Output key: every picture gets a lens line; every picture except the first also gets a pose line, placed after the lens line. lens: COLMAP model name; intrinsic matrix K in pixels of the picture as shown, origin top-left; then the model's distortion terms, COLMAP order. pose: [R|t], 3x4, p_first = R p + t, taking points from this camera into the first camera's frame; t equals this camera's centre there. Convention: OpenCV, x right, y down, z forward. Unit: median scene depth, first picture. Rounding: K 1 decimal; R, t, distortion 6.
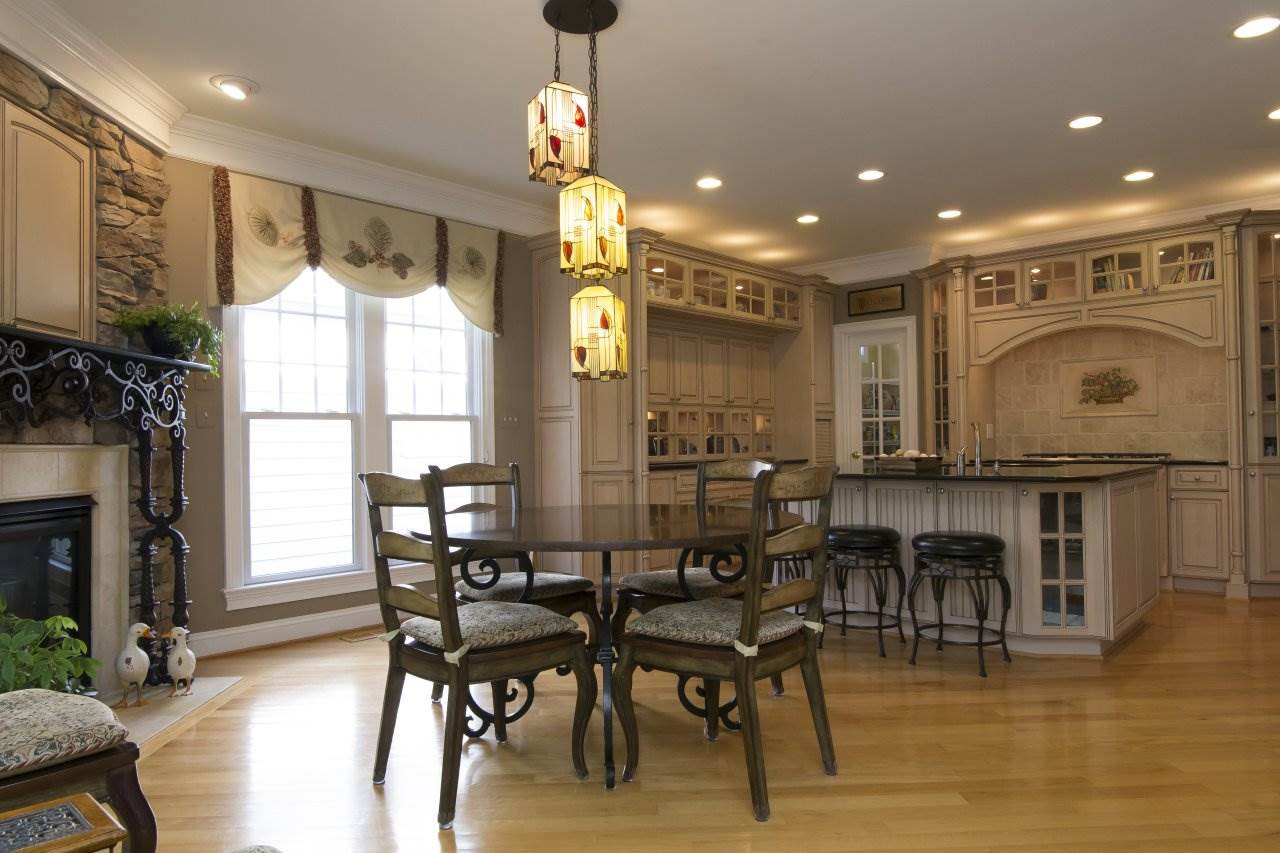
lens RADIAL K [[826.2, 0, 639.6], [0, 826.2, 431.6], [0, 0, 1]] dist [-0.008031, -0.004294]
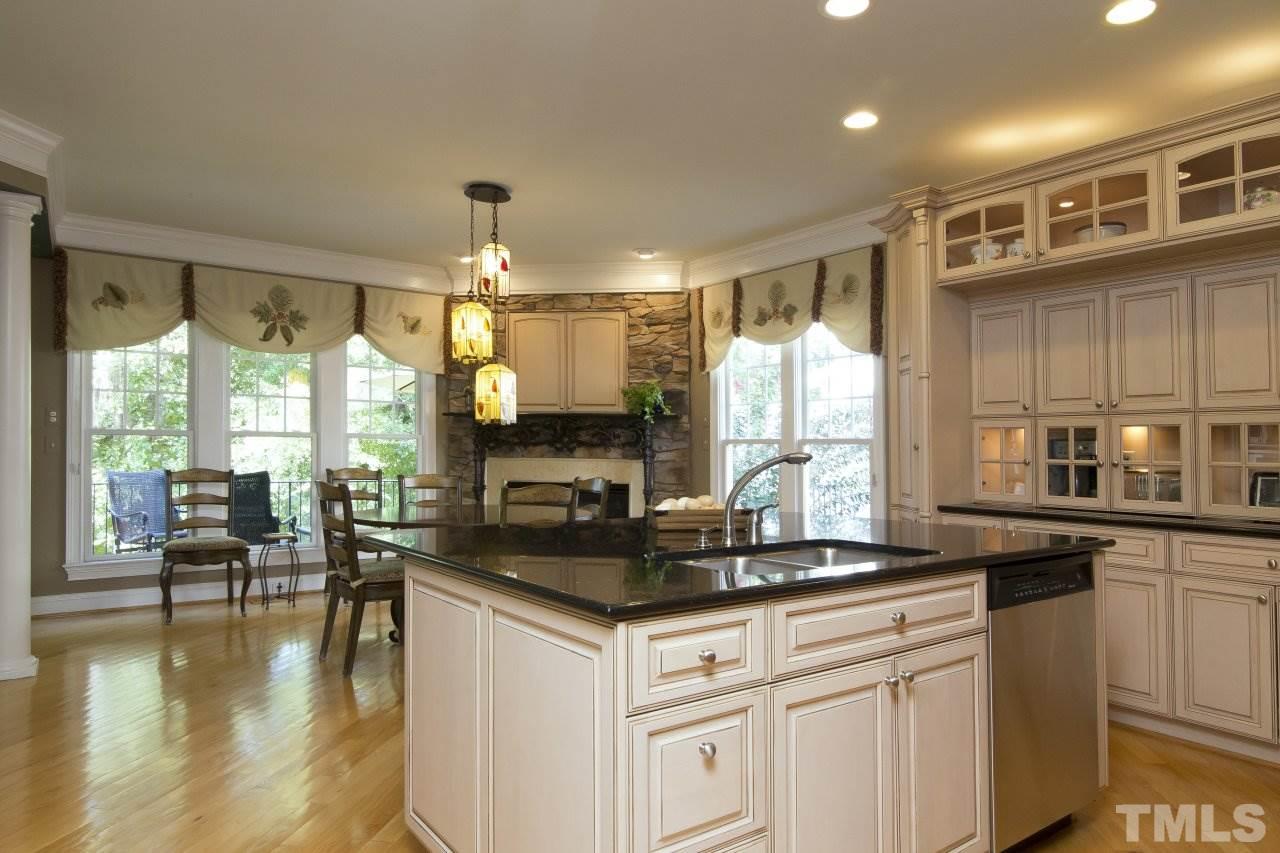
lens RADIAL K [[826.2, 0, 644.1], [0, 826.2, 432.0], [0, 0, 1]] dist [-0.008031, -0.004294]
pose [[-0.222474, -0.007236, -0.974912, 0.843044], [0.007804, 0.999927, -0.009202, -0.019704], [0.974907, -0.009655, -0.222401, 0.970549]]
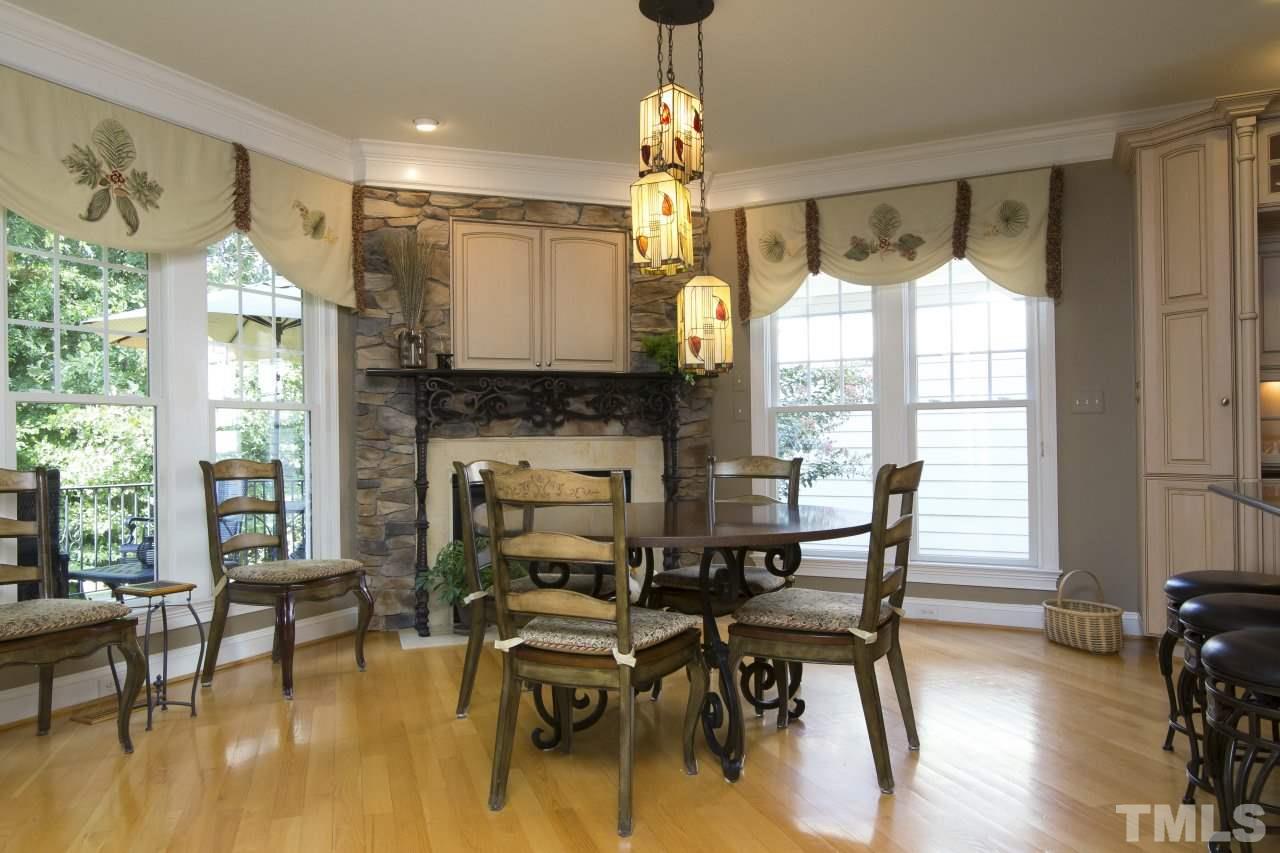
lens RADIAL K [[893.0, 0, 644.2], [0, 893.0, 431.1], [0, 0, 1]] dist [-0.005406, 0.002011]
pose [[0.272889, 0.002377, -0.962043, 0.568974], [0.021947, 0.999721, 0.008695, -0.003435], [0.961795, -0.023487, 0.272761, 0.383568]]
